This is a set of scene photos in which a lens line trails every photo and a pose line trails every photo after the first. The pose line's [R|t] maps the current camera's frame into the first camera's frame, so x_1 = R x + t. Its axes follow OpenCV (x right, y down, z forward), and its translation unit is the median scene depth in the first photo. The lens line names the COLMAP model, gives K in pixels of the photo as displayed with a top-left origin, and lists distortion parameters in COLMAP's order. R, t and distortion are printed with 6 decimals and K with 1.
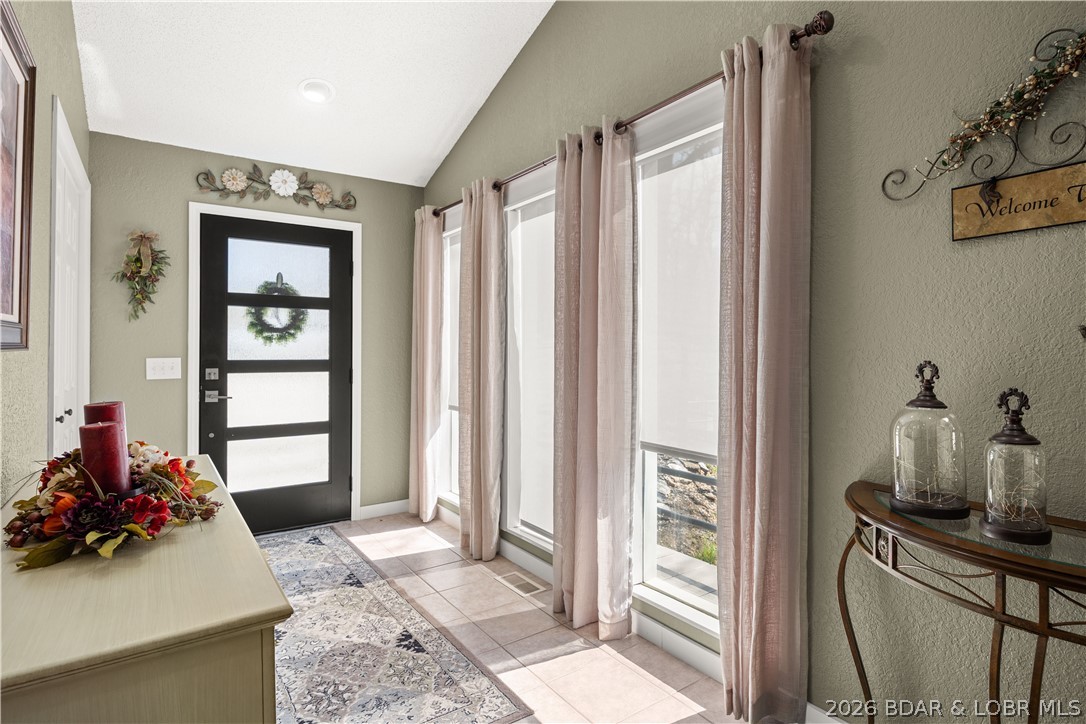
lens RADIAL K [[562.3, 0, 542.0], [0, 562.3, 356.5], [0, 0, 1]] dist [0.004949, 0.000856]
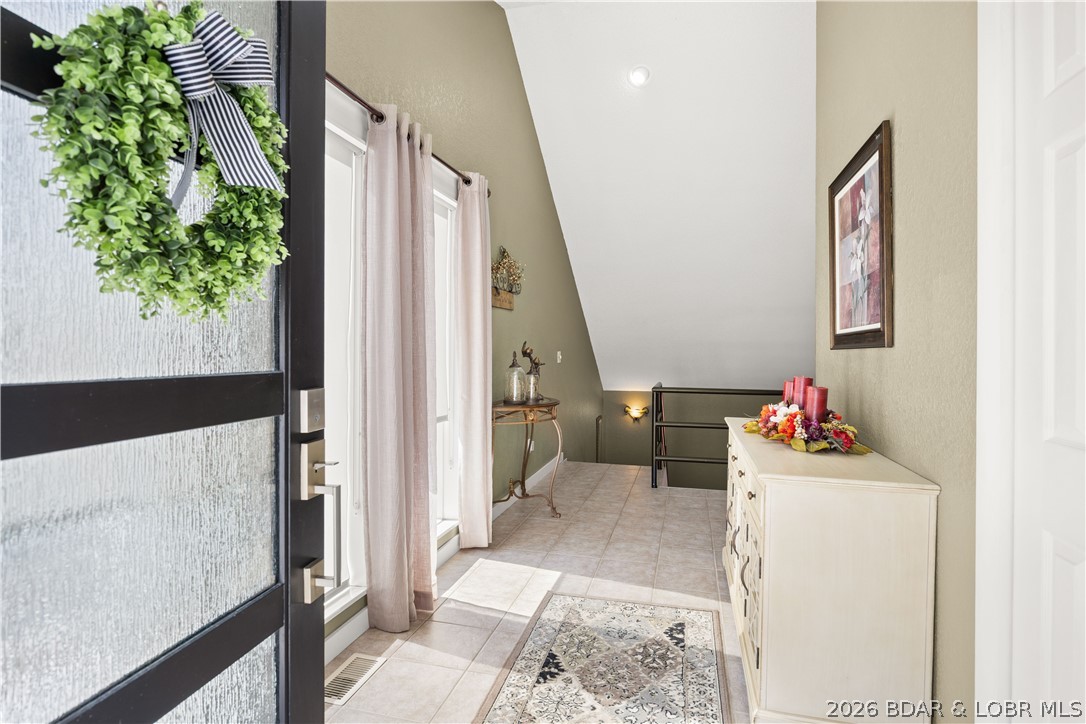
lens RADIAL K [[562.3, 0, 542.9], [0, 562.3, 358.7], [0, 0, 1]] dist [0.004949, 0.000856]
pose [[-0.654084, -0.007649, 0.756383, -0.934837], [0.004024, 0.999900, 0.013591, -0.000409], [-0.756411, 0.011933, -0.653988, 1.642952]]
